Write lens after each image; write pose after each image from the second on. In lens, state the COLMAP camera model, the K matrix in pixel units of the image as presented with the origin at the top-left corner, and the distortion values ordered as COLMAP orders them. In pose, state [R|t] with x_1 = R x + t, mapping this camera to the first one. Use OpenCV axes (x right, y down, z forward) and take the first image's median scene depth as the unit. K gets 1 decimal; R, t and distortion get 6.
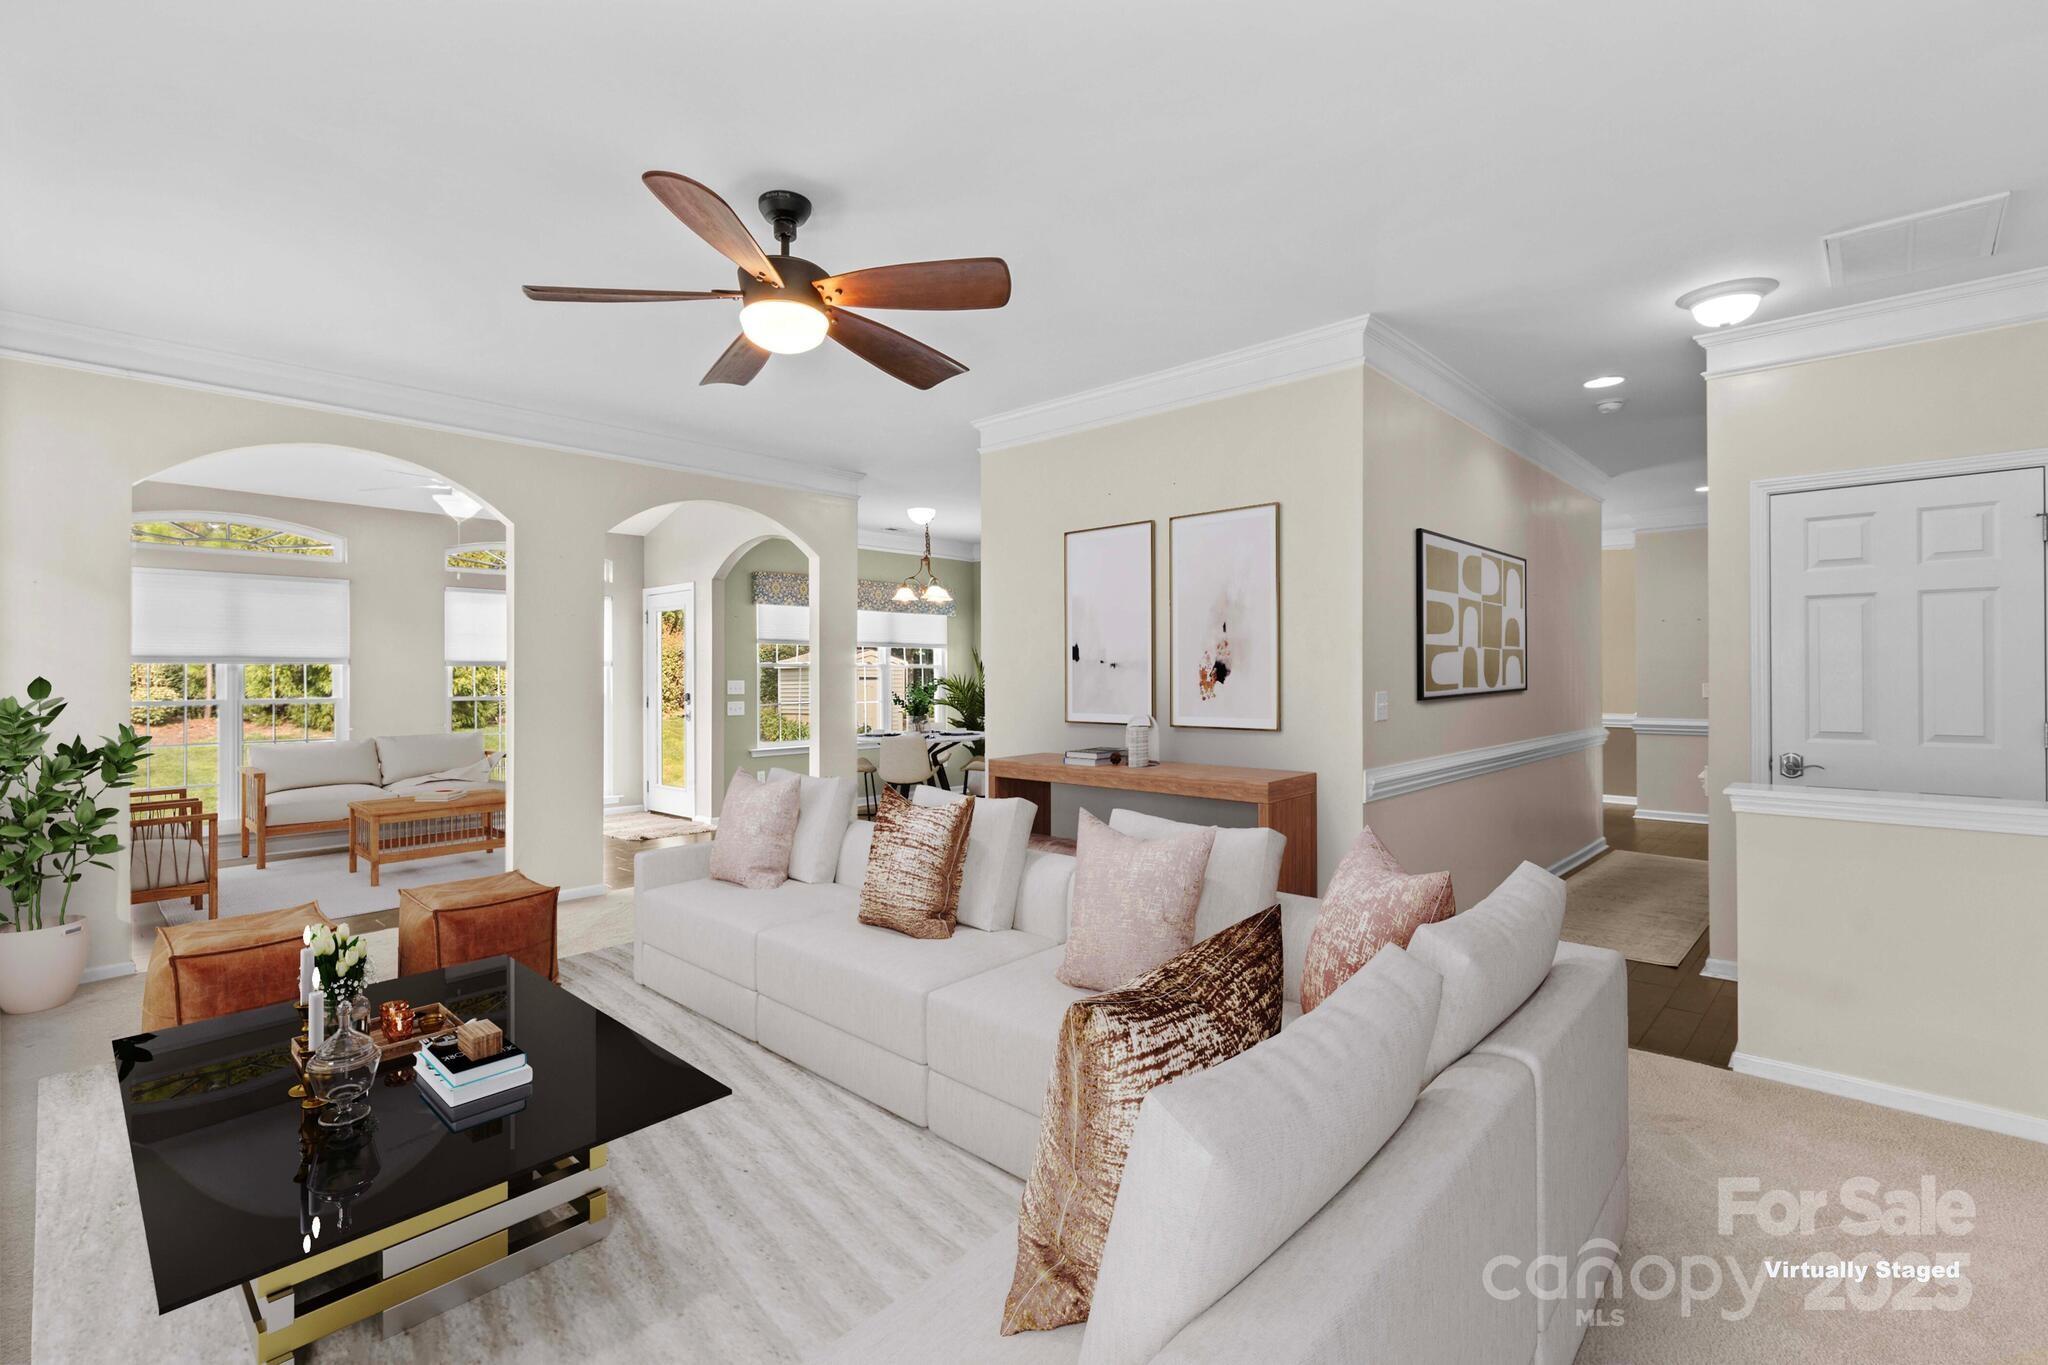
lens RADIAL K [[933.1, 0, 1018.8], [0, 933.1, 671.1], [0, 0, 1]] dist [0.000018, 0.000017]
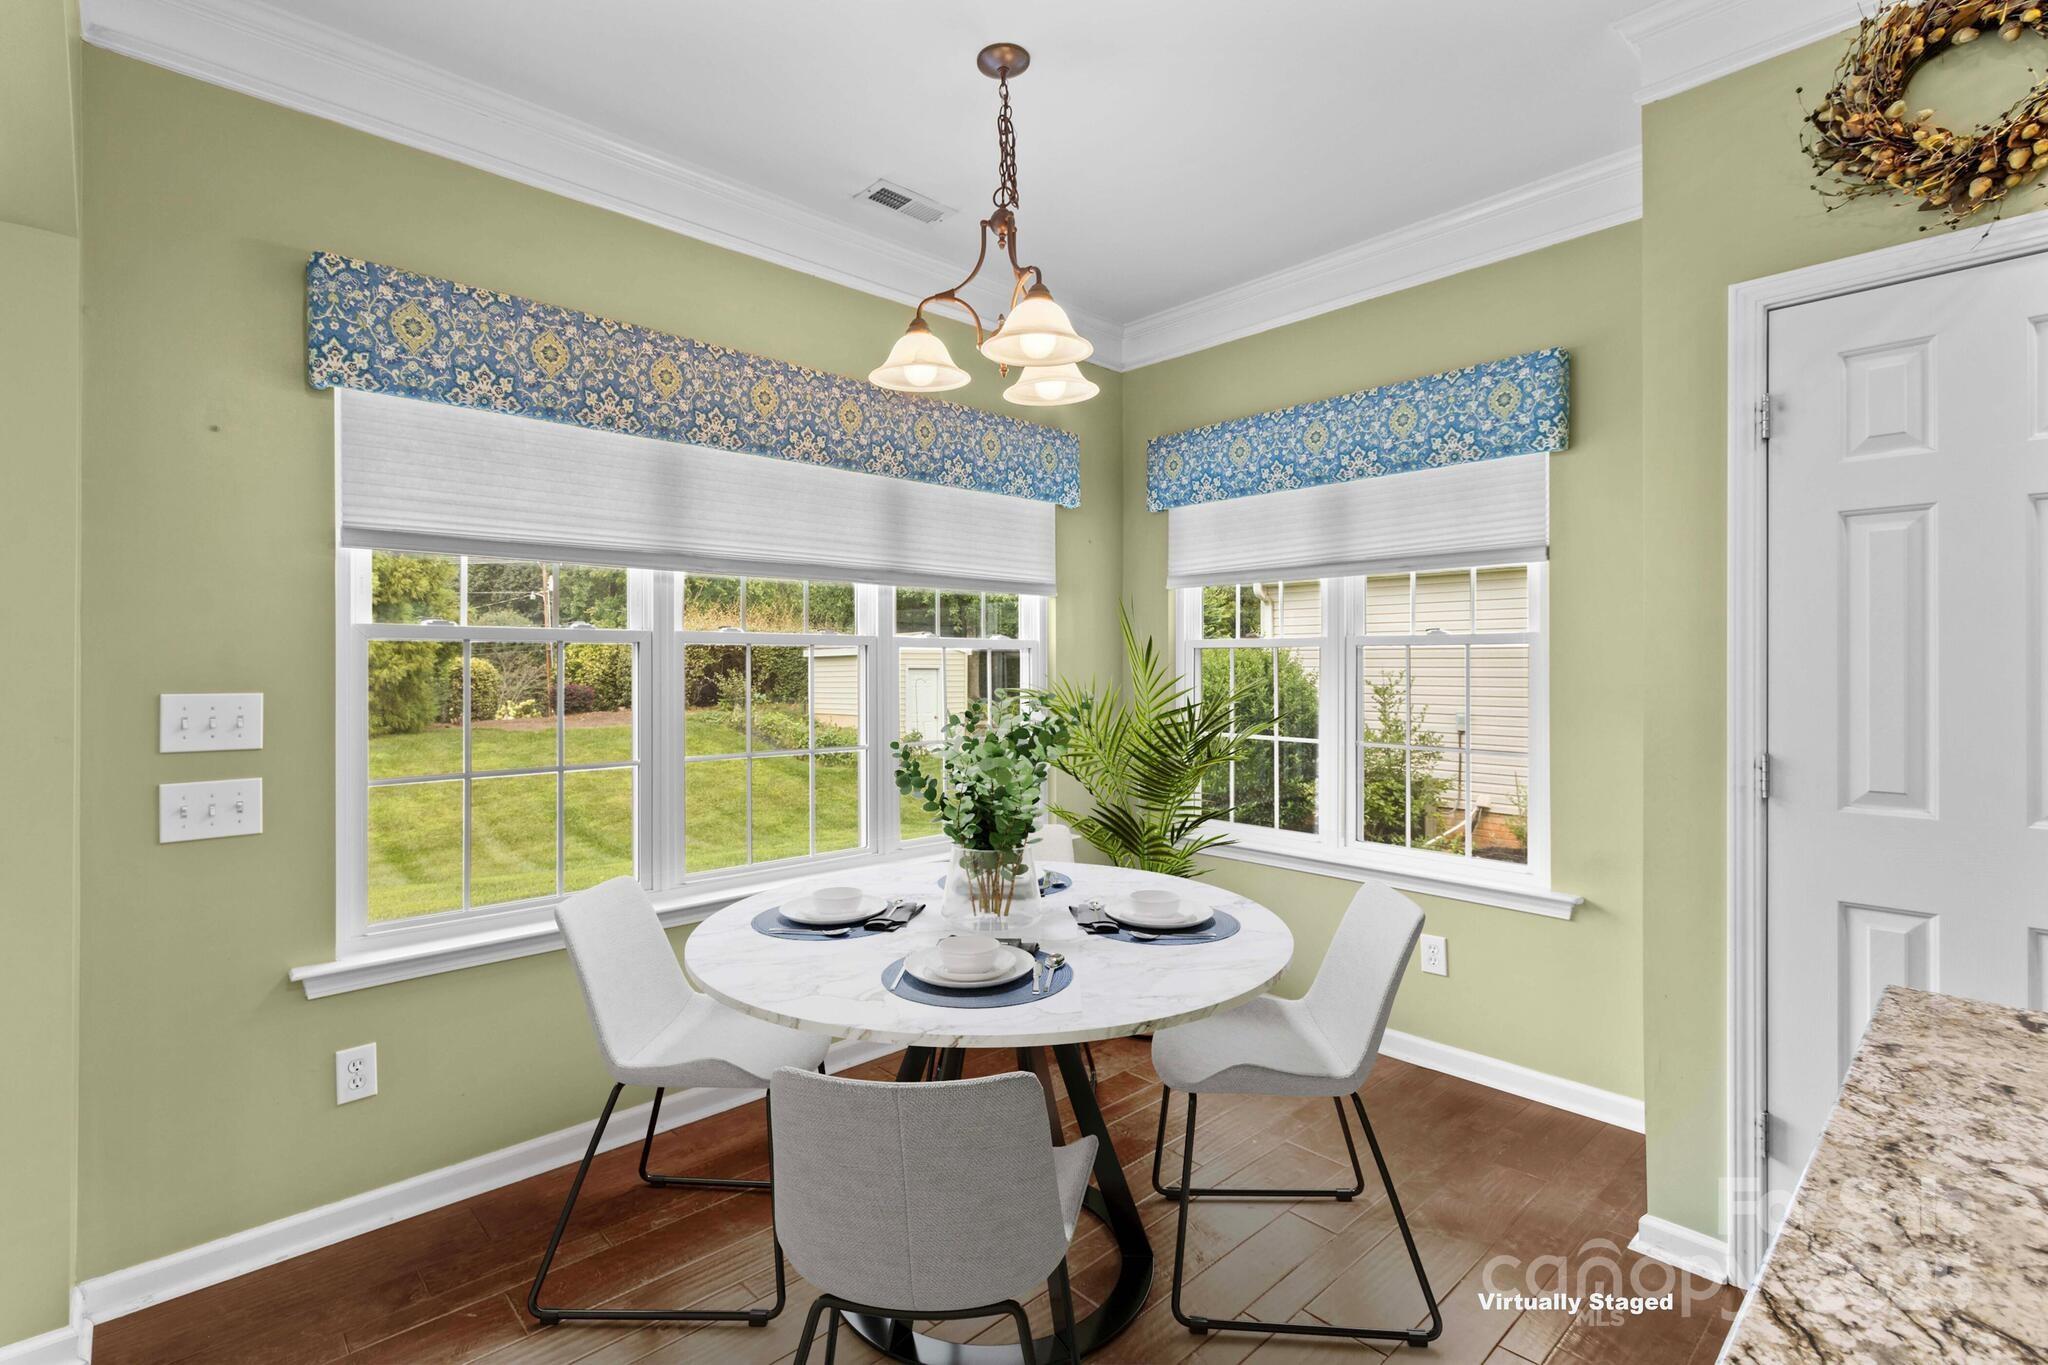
lens RADIAL K [[933.1, 0, 1034.8], [0, 933.1, 662.4], [0, 0, 1]] dist [0.000018, 0.000017]
pose [[0.998331, 0.005366, -0.057504, -0.074649], [-0.005405, 0.999985, -0.000513, 0.000912], [0.057501, 0.000823, 0.998345, 0.745409]]
